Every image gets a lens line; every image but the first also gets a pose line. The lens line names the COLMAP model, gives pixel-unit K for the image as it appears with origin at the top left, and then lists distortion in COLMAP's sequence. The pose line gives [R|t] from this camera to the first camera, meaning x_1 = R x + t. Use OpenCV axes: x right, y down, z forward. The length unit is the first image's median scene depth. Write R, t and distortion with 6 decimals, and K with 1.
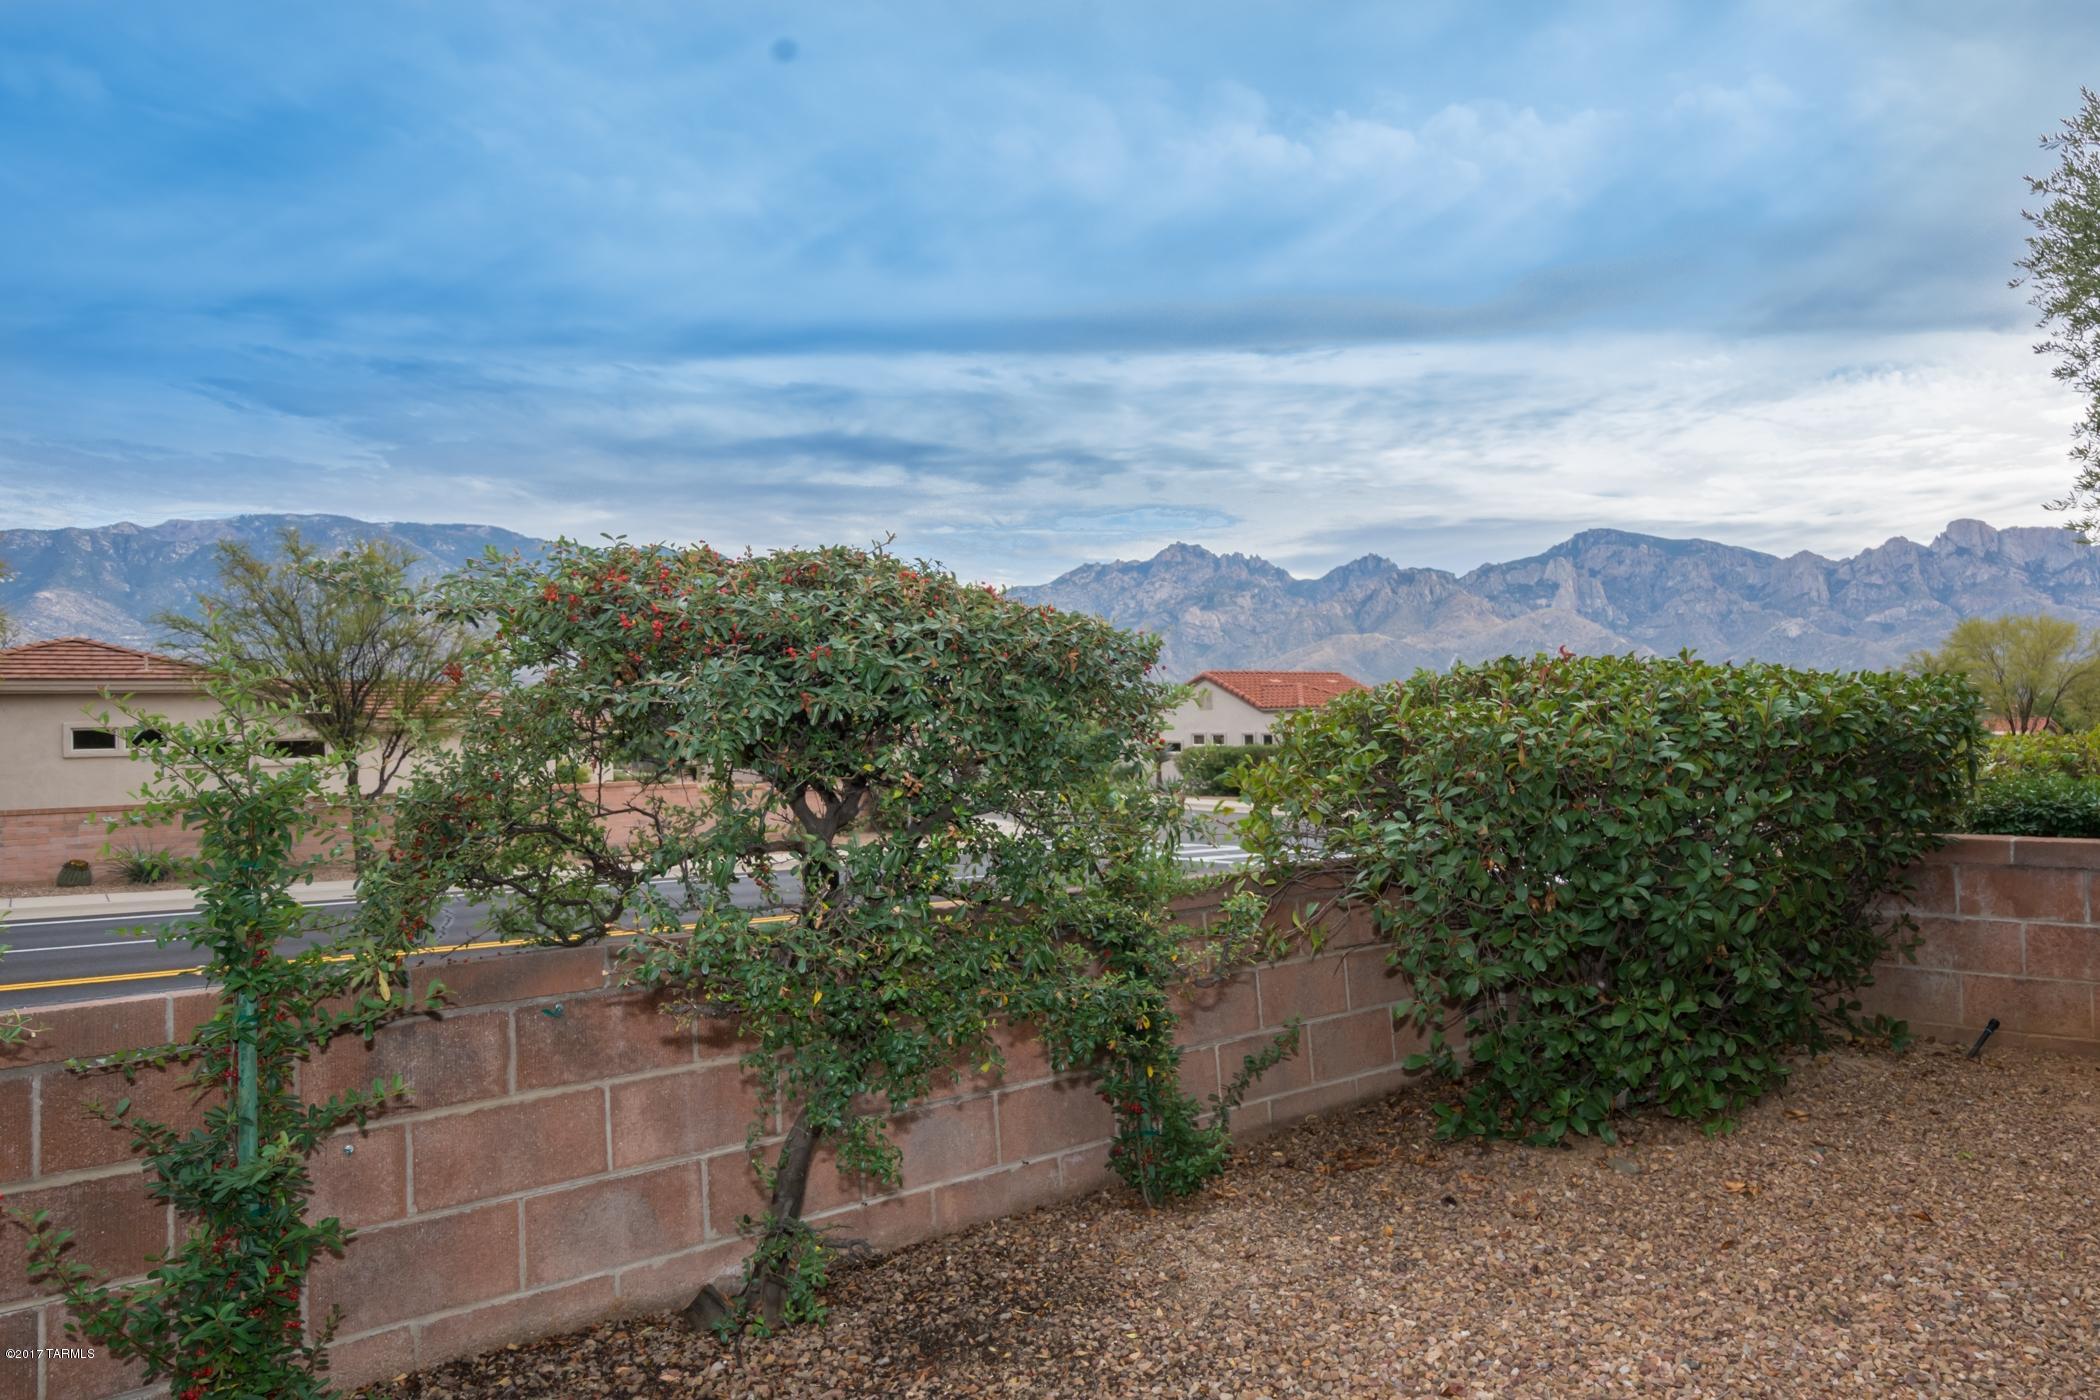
lens RADIAL K [[1392.1, 0, 1135.8], [0, 1392.1, 701.6], [0, 0, 1]] dist [0.005394, -0.000881]
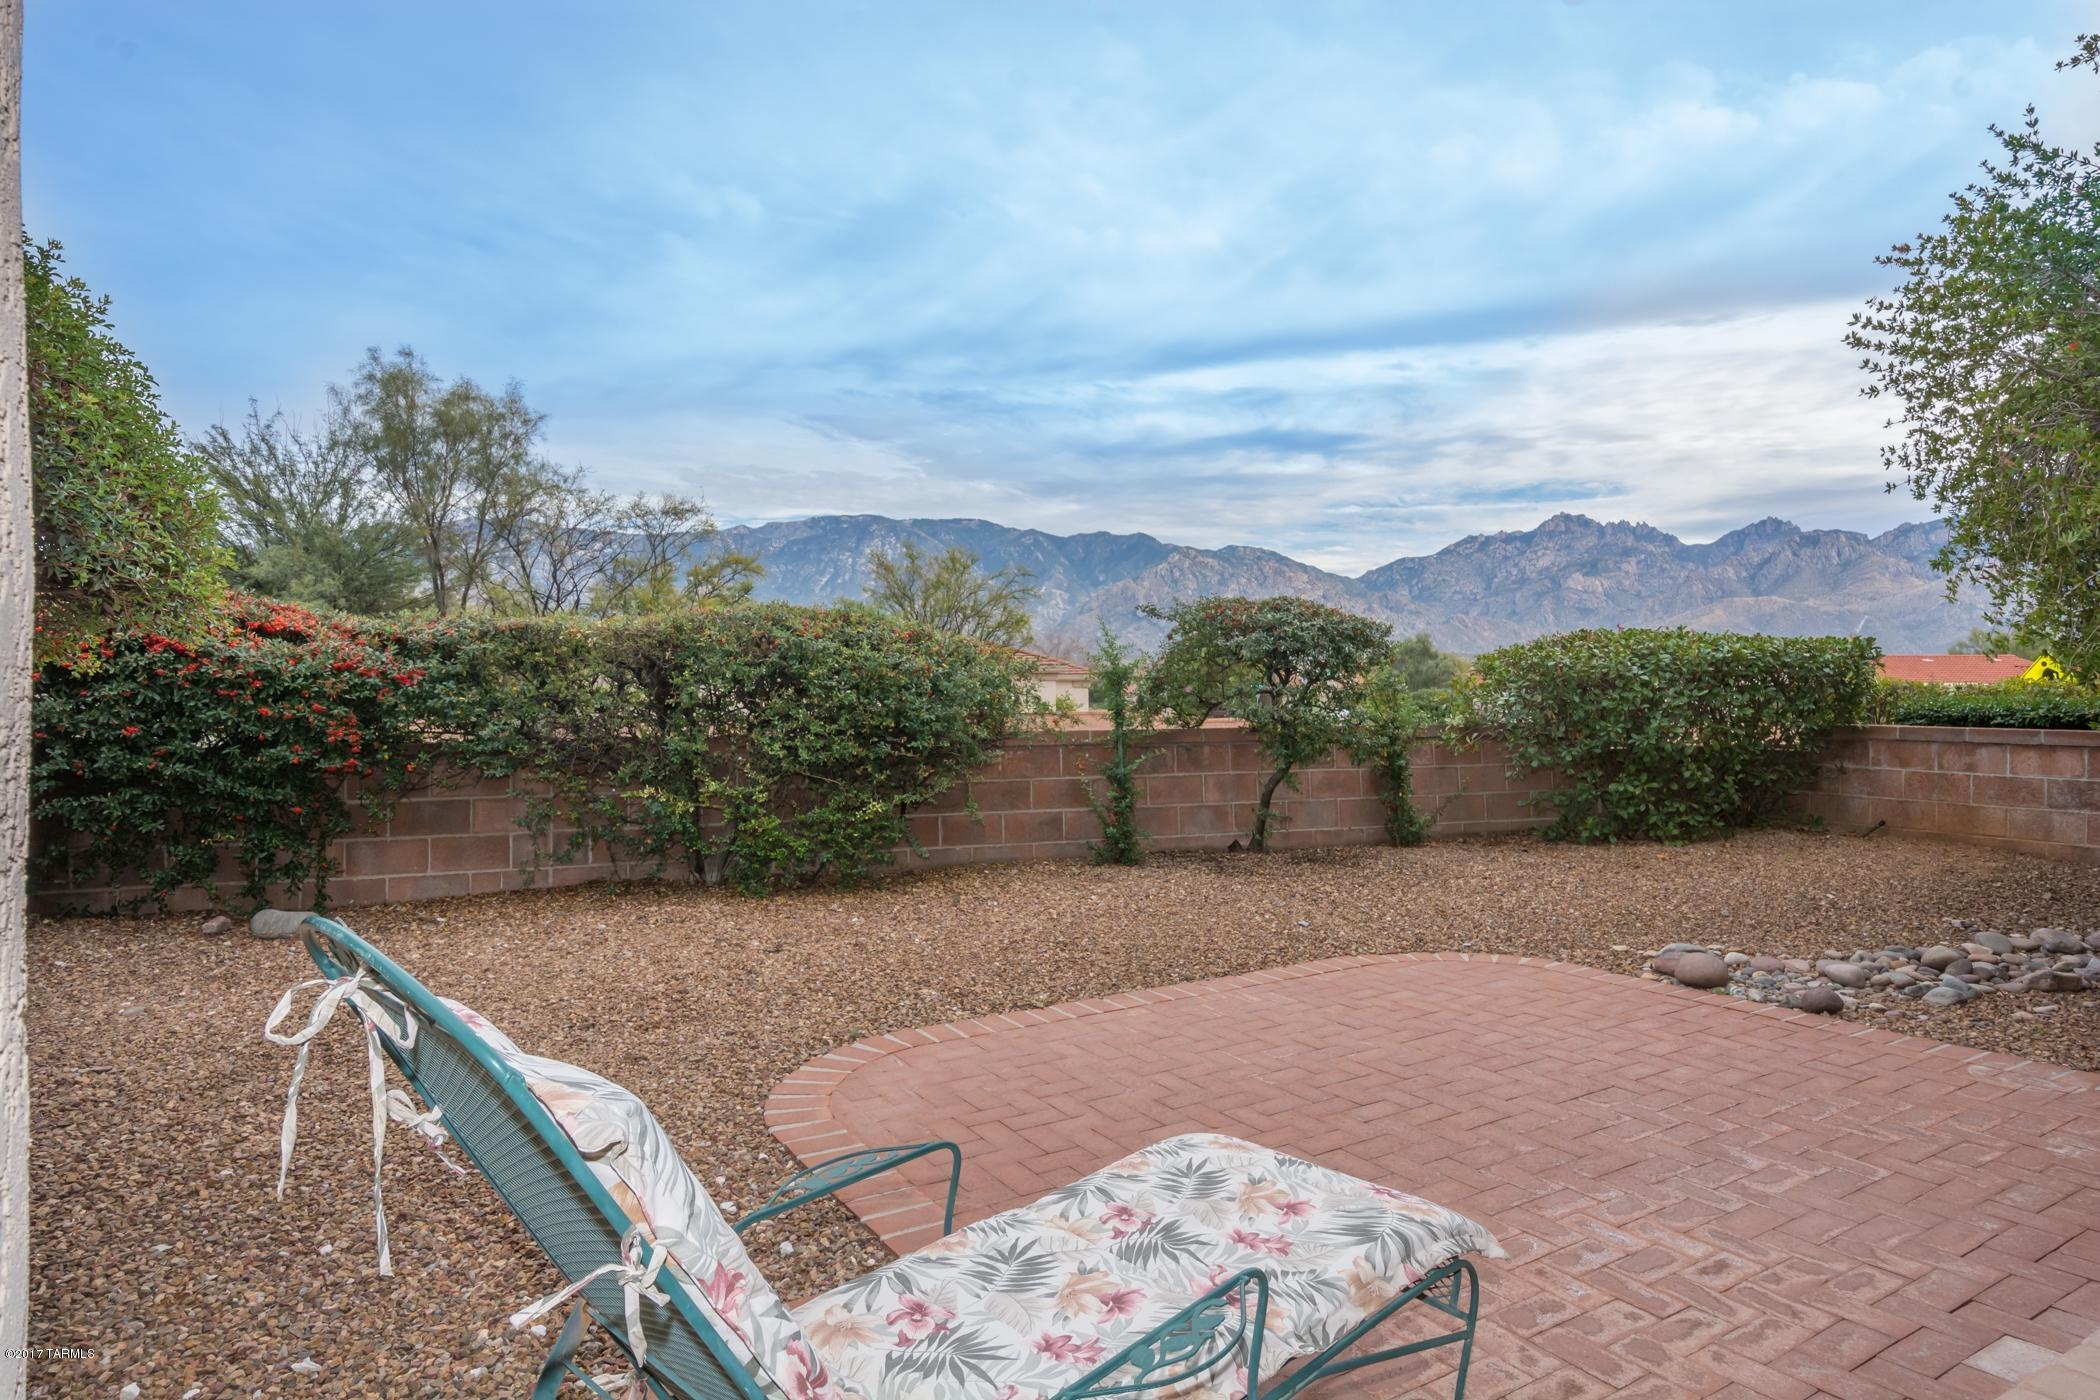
lens RADIAL K [[1194.9, 0, 1061.2], [0, 1194.9, 691.0], [0, 0, 1]] dist [0.019337, -0.001192]
pose [[0.934697, 0.019038, -0.354935, 0.191763], [-0.009582, 0.999551, 0.028378, 0.020839], [0.355316, -0.023124, 0.934460, -1.184730]]
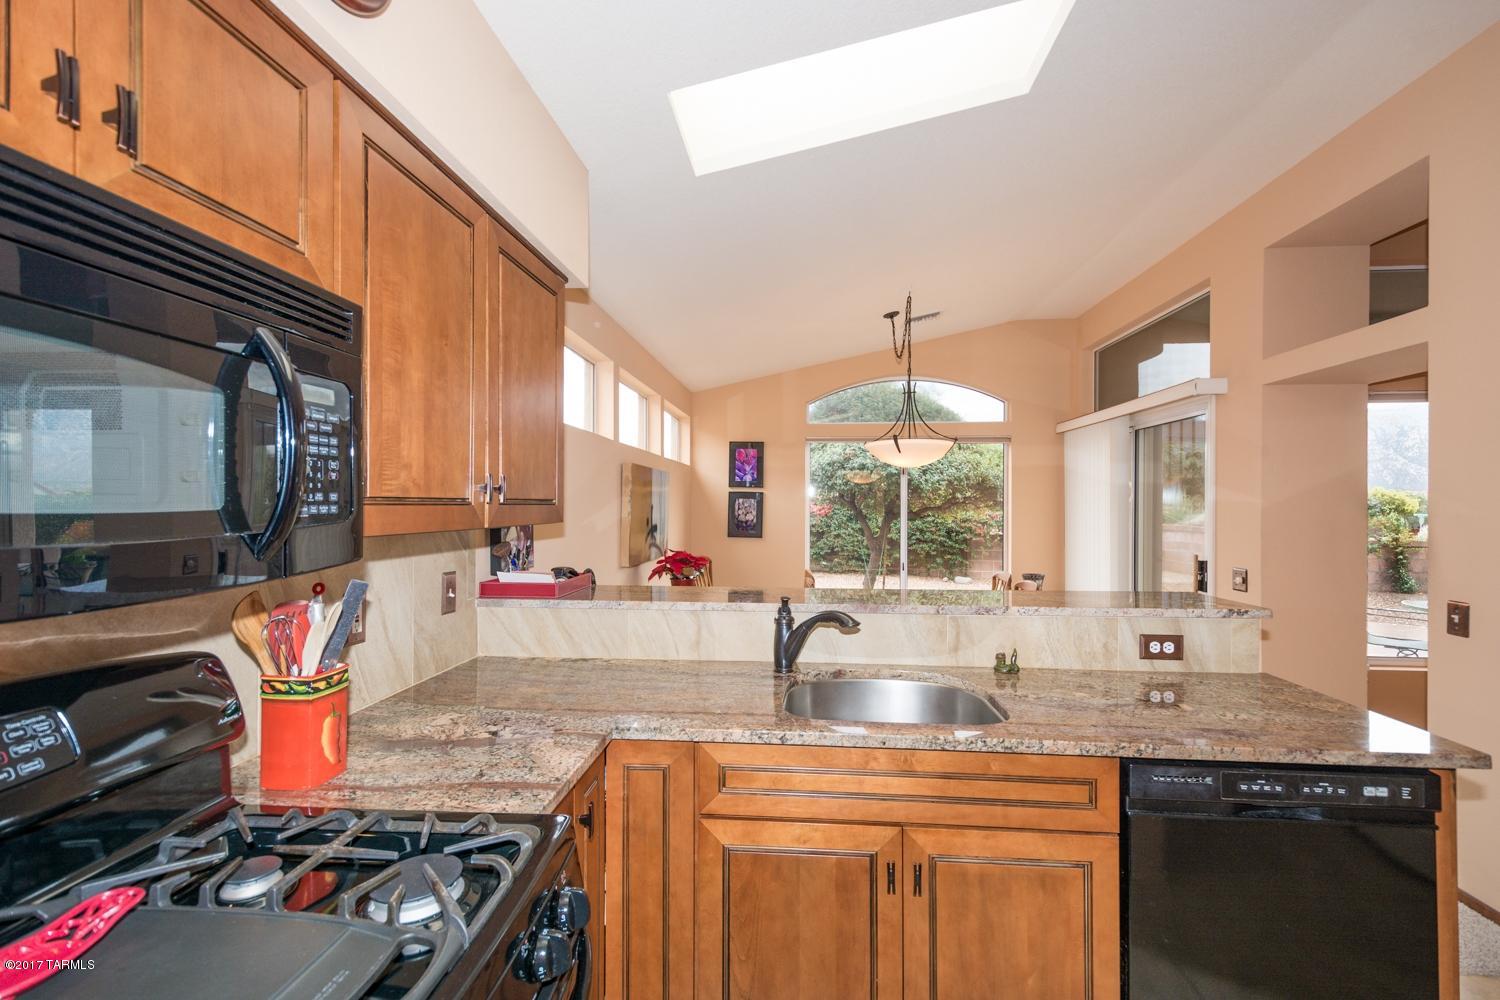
lens RADIAL K [[657.4, 0, 749.9], [0, 657.4, 499.3], [0, 0, 1]] dist [0.007697, -0.000299]
pose [[0.535618, 0.012168, -0.844373, 0.835360], [-0.002022, 0.999912, 0.013127, -0.059674], [0.844458, -0.005324, 0.535595, -2.629428]]
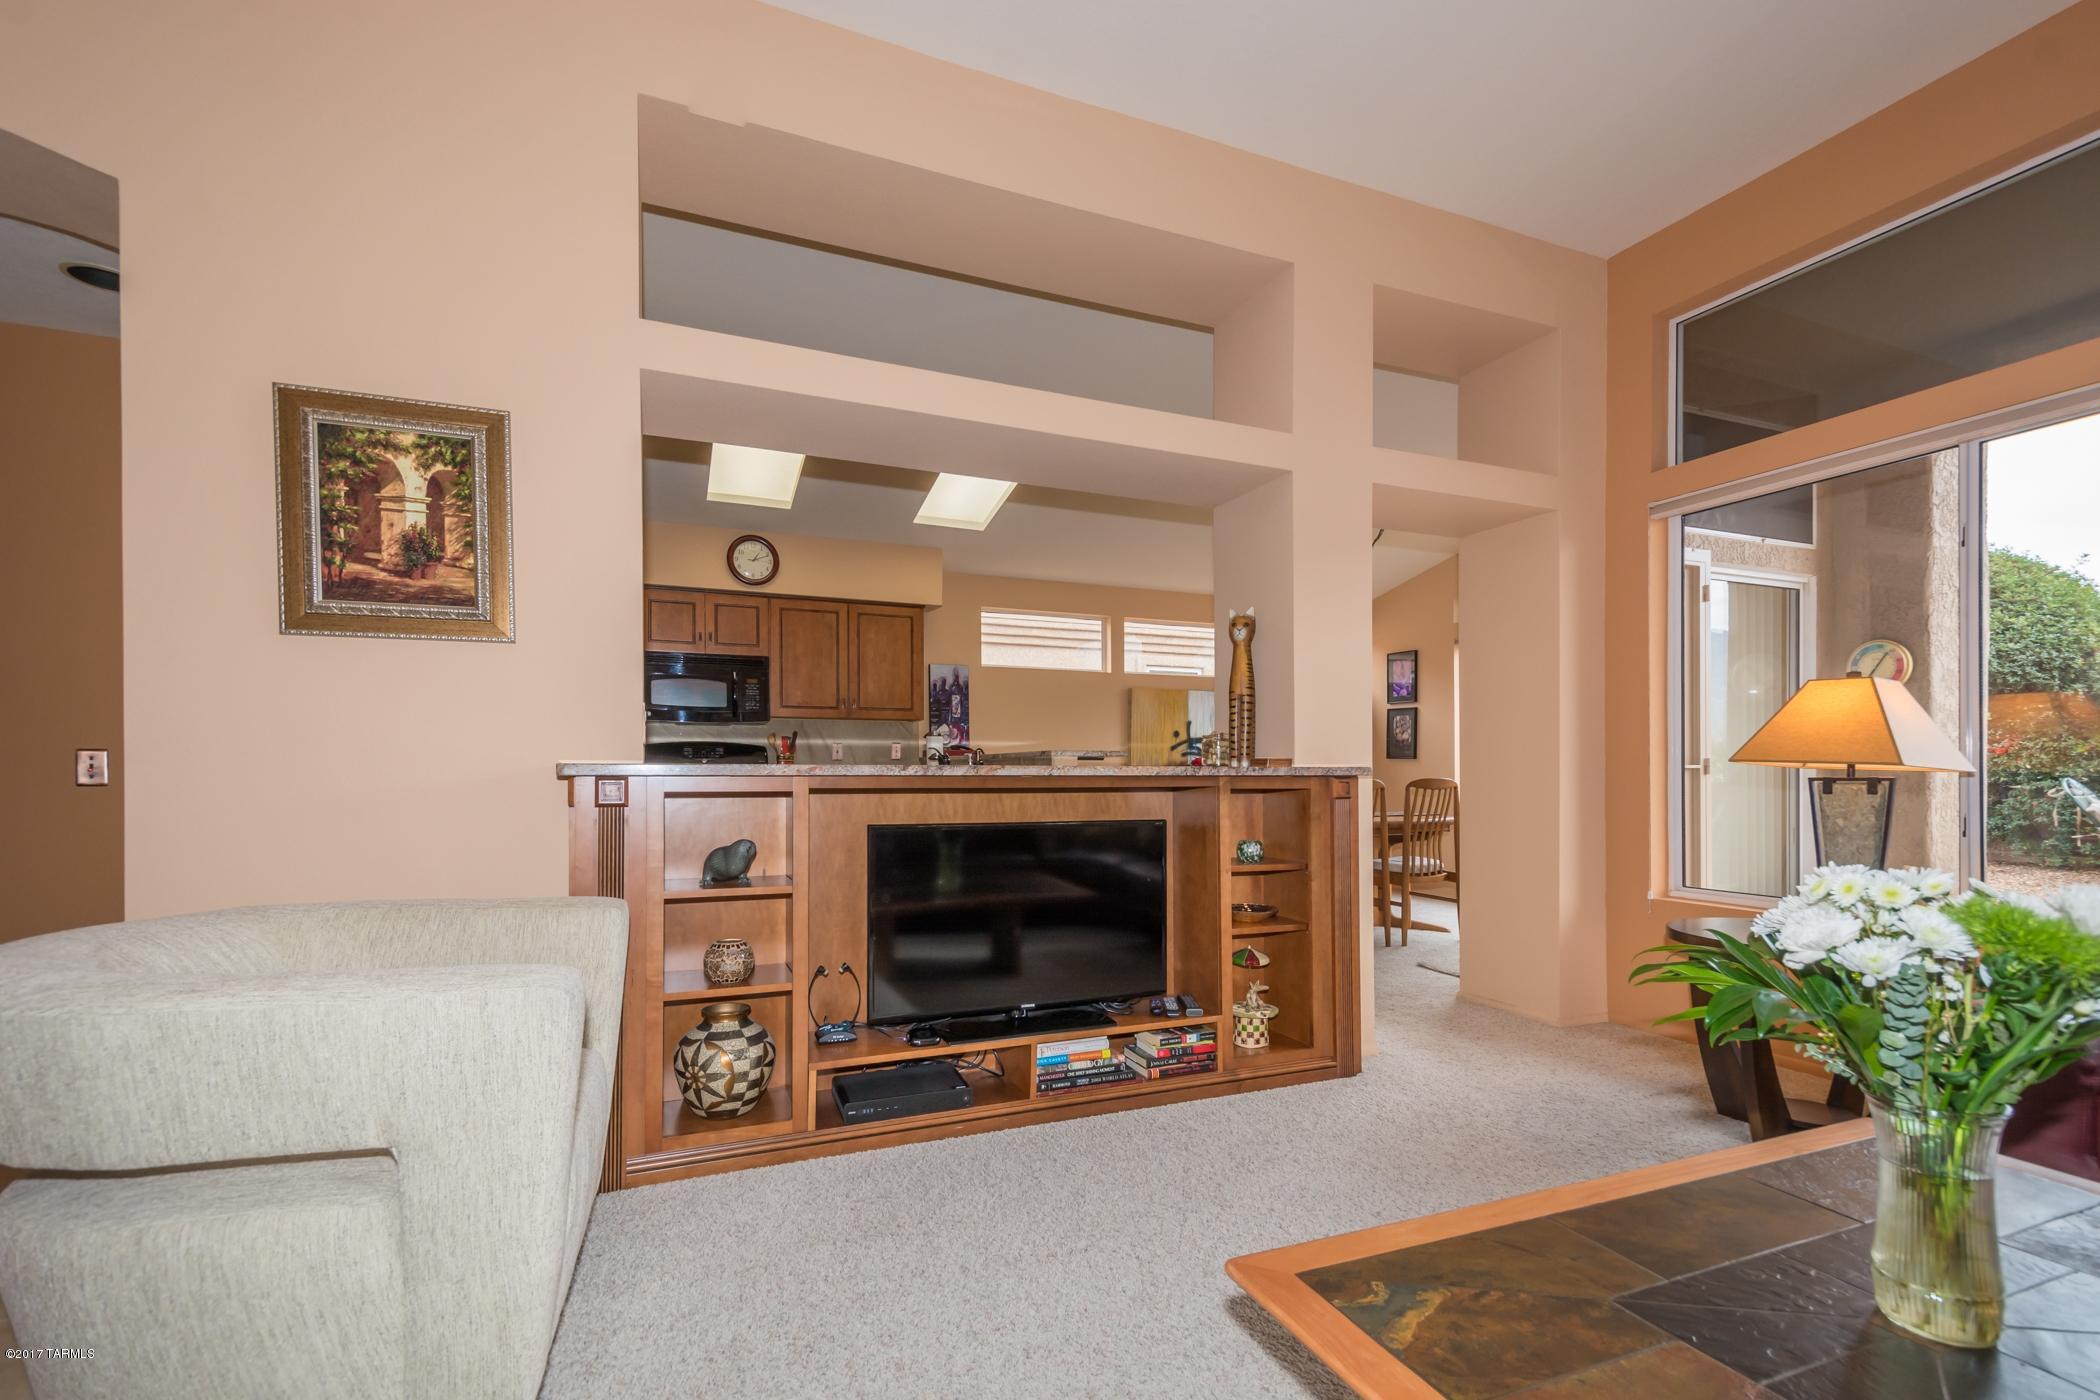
lens RADIAL K [[941.7, 0, 1056.0], [0, 941.7, 770.8], [0, 0, 1]] dist [0.000323, -0.000096]
pose [[-0.499761, 0.017164, -0.865993, 1.590067], [0.017282, 0.999802, 0.009843, 0.040393], [0.865991, -0.010047, -0.499959, -1.482384]]
